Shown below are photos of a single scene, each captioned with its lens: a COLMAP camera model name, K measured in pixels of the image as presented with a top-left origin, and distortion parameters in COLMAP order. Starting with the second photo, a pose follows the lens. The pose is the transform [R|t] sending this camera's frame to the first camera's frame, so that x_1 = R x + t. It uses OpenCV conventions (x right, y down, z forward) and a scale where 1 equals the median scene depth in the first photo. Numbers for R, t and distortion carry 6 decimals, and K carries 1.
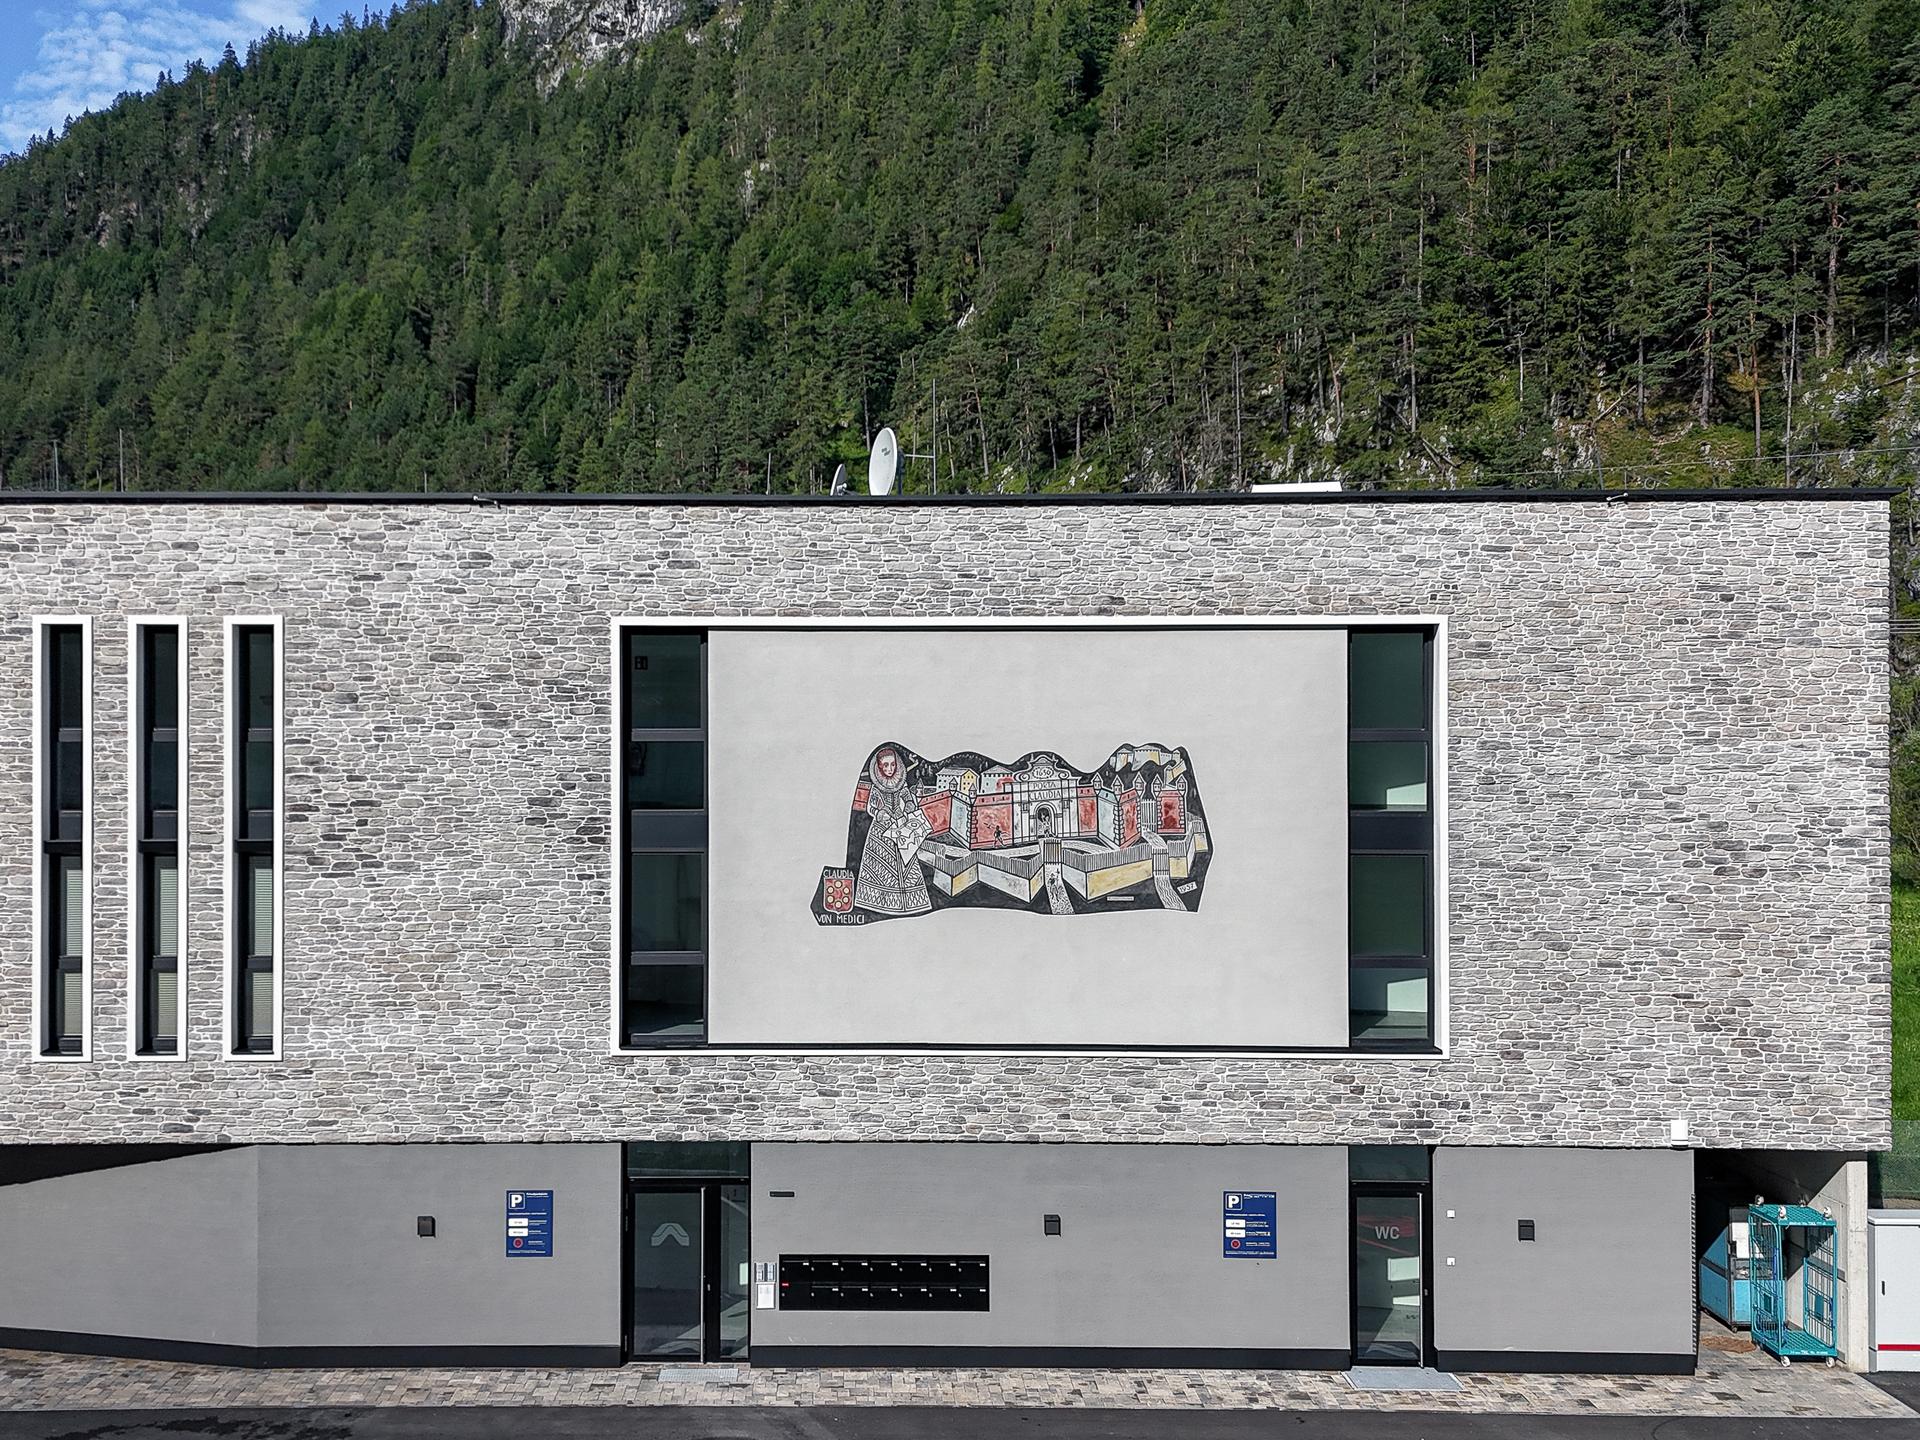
lens RADIAL K [[1898.9, 0, 795.9], [0, 1898.9, 724.8], [0, 0, 1]] dist [0.106044, -0.122355]
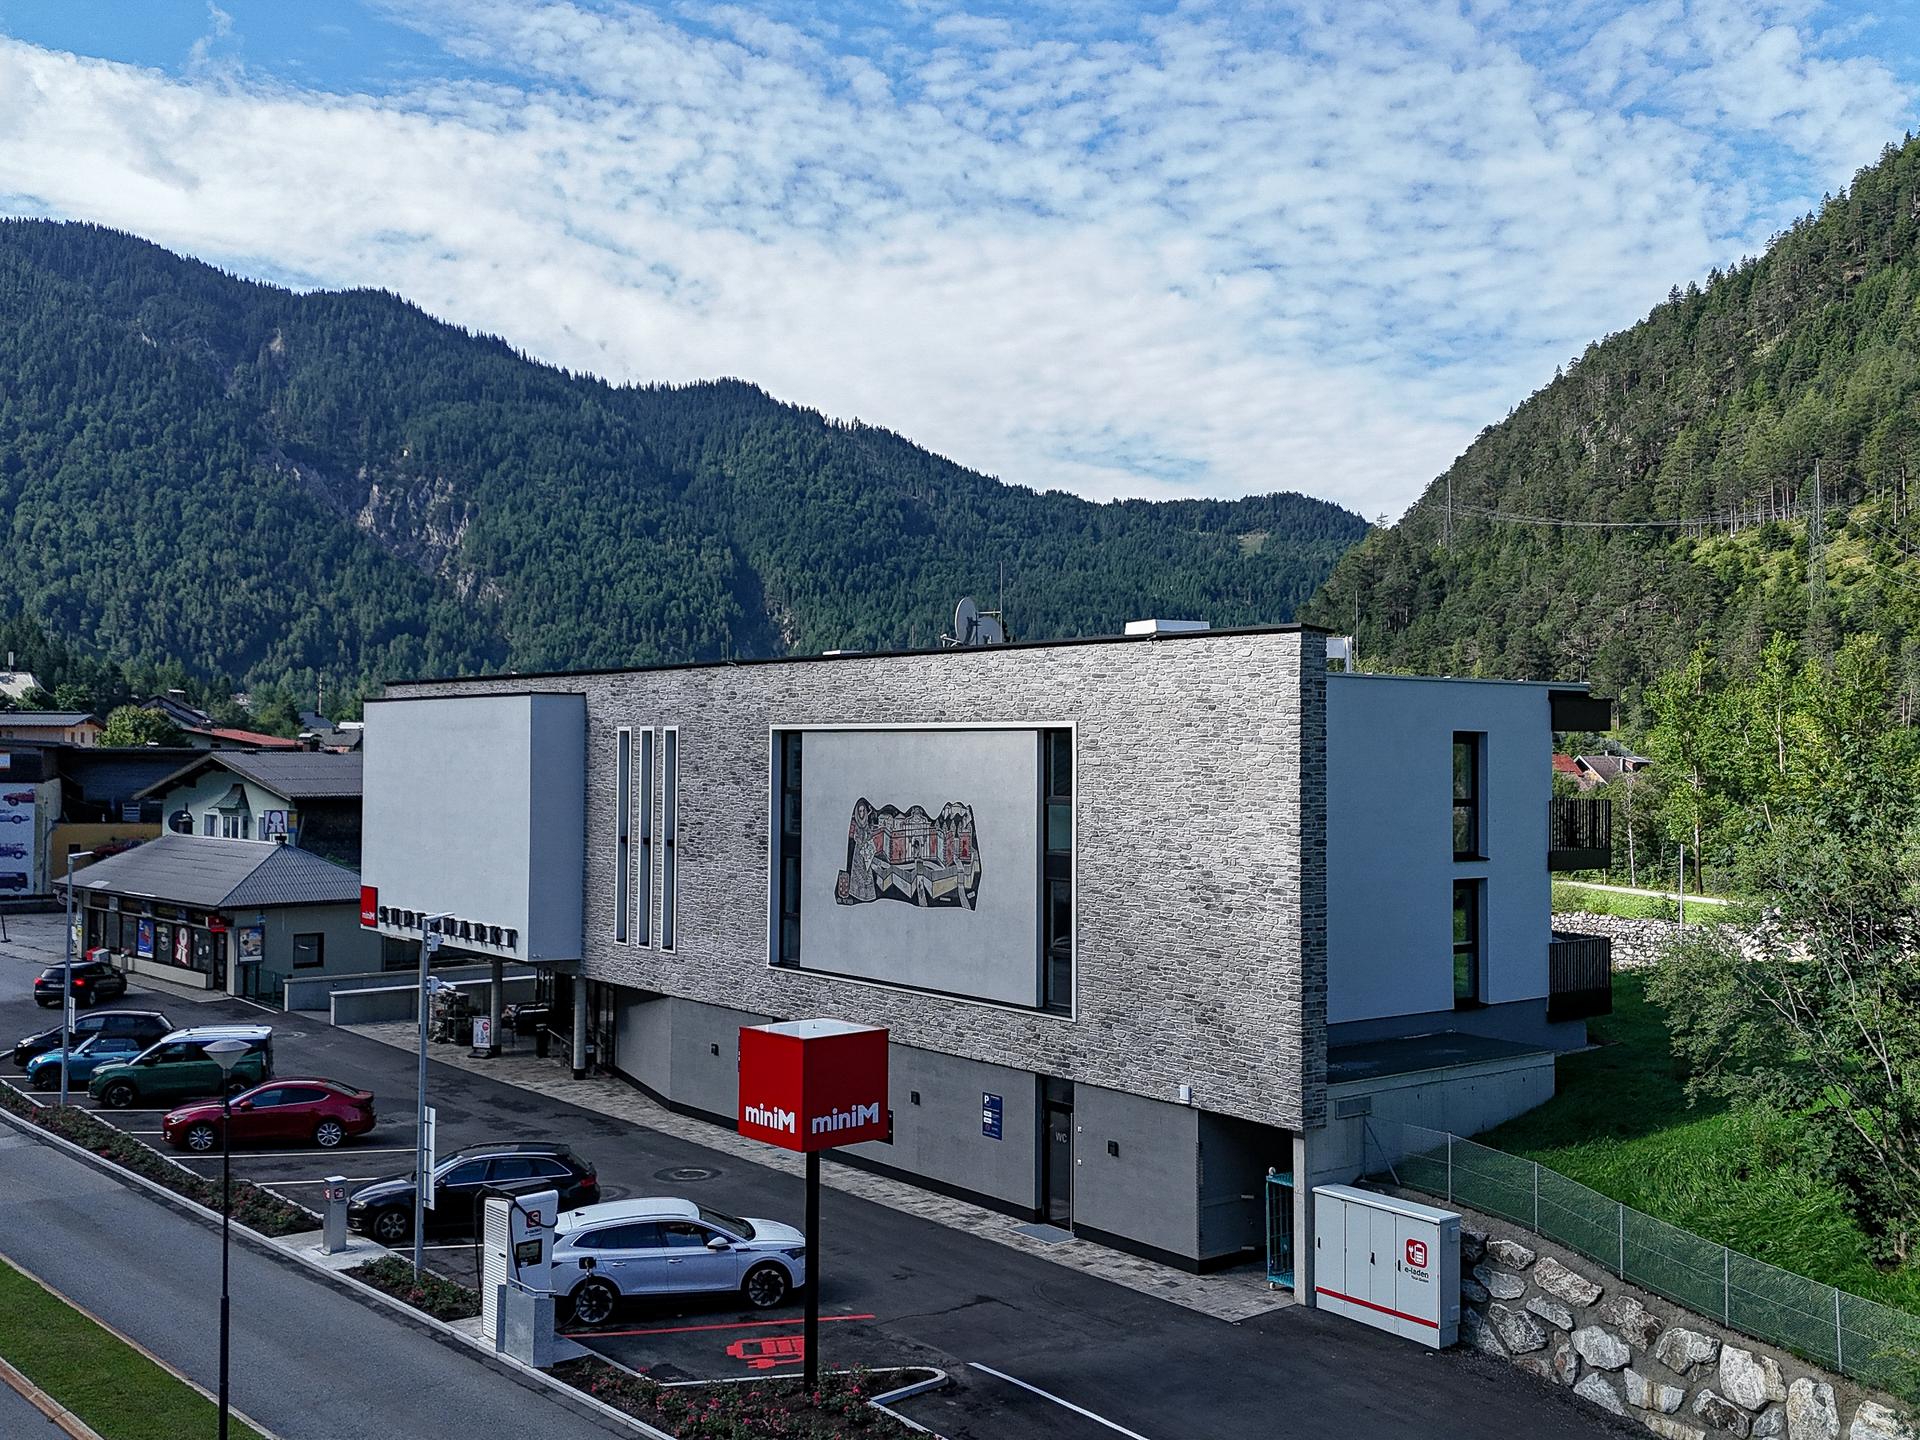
lens RADIAL K [[1976.5, 0, 960.6], [0, 1976.5, 664.3], [0, 0, 1]] dist [0.134519, -0.184645]
pose [[0.603406, -0.029025, -0.796905, 1.507912], [0.005367, 0.999463, -0.032338, -0.052127], [0.797416, 0.015236, 0.603238, 0.005857]]
